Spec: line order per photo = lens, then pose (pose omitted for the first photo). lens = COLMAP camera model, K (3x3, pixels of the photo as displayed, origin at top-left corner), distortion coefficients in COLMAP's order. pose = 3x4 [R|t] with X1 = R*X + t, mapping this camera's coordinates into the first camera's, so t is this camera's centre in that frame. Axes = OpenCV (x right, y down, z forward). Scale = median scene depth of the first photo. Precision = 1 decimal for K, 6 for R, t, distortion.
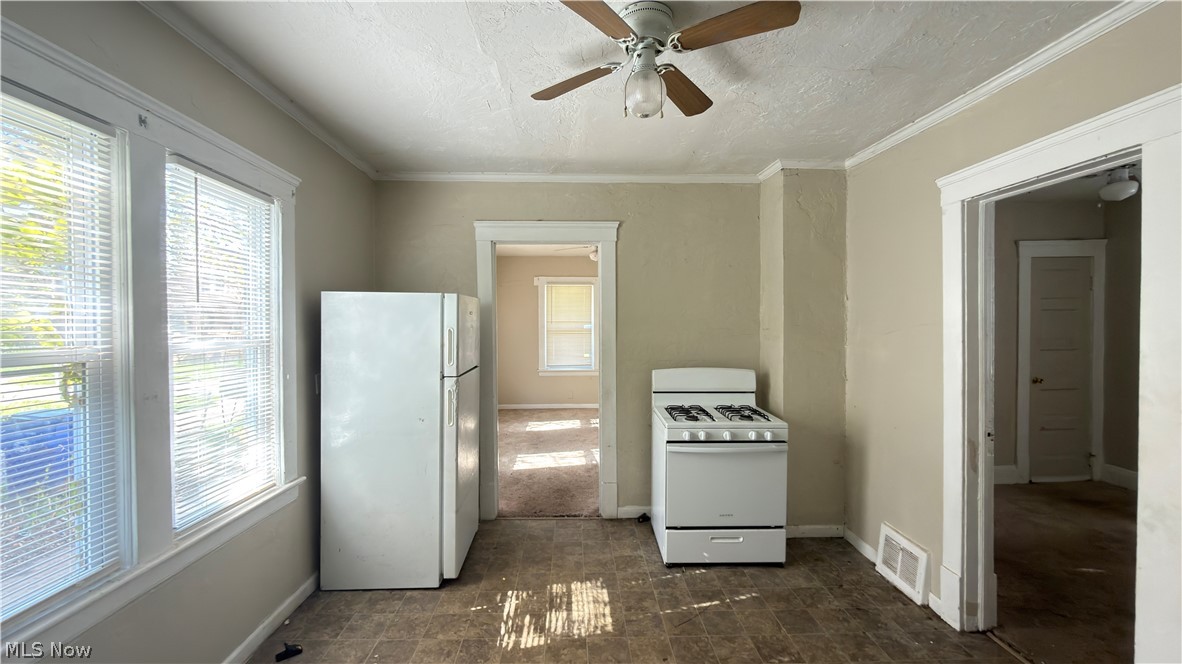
lens RADIAL K [[469.1, 0, 591.8], [0, 469.1, 326.9], [0, 0, 1]] dist [0.000906, 0.000319]
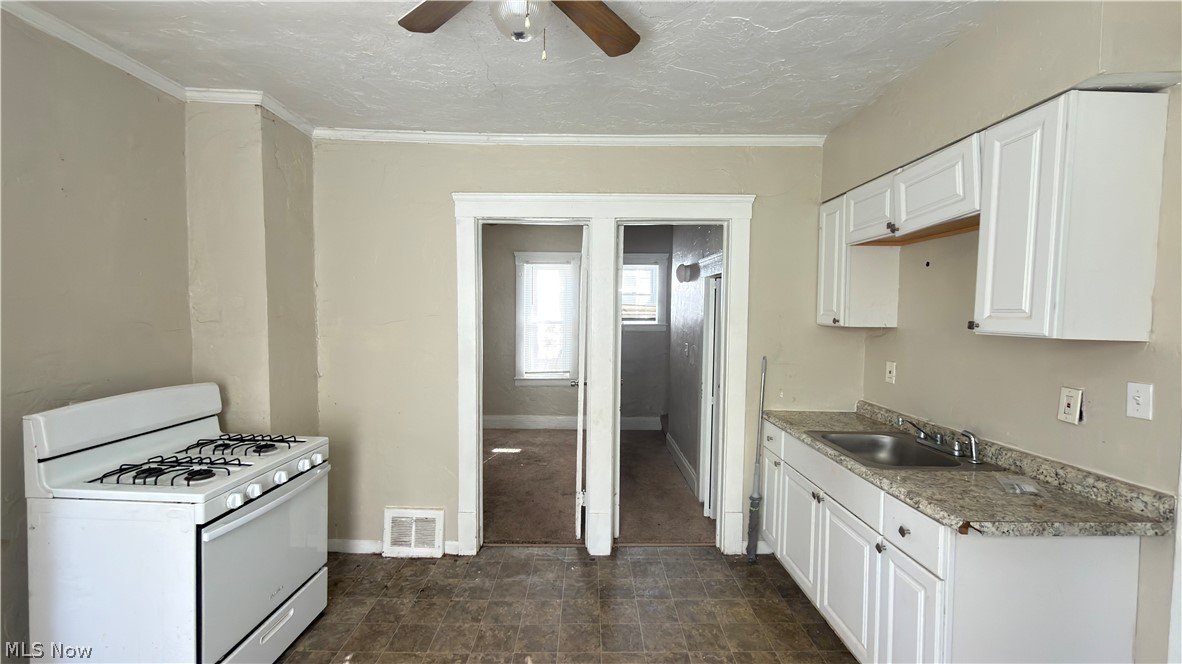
lens RADIAL K [[469.1, 0, 591.0], [0, 469.1, 328.6], [0, 0, 1]] dist [0.000906, 0.000319]
pose [[0.049756, -0.038368, 0.998024, -0.379186], [-0.003073, 0.999251, 0.038568, -0.017421], [-0.998757, -0.004986, 0.049600, 0.515081]]
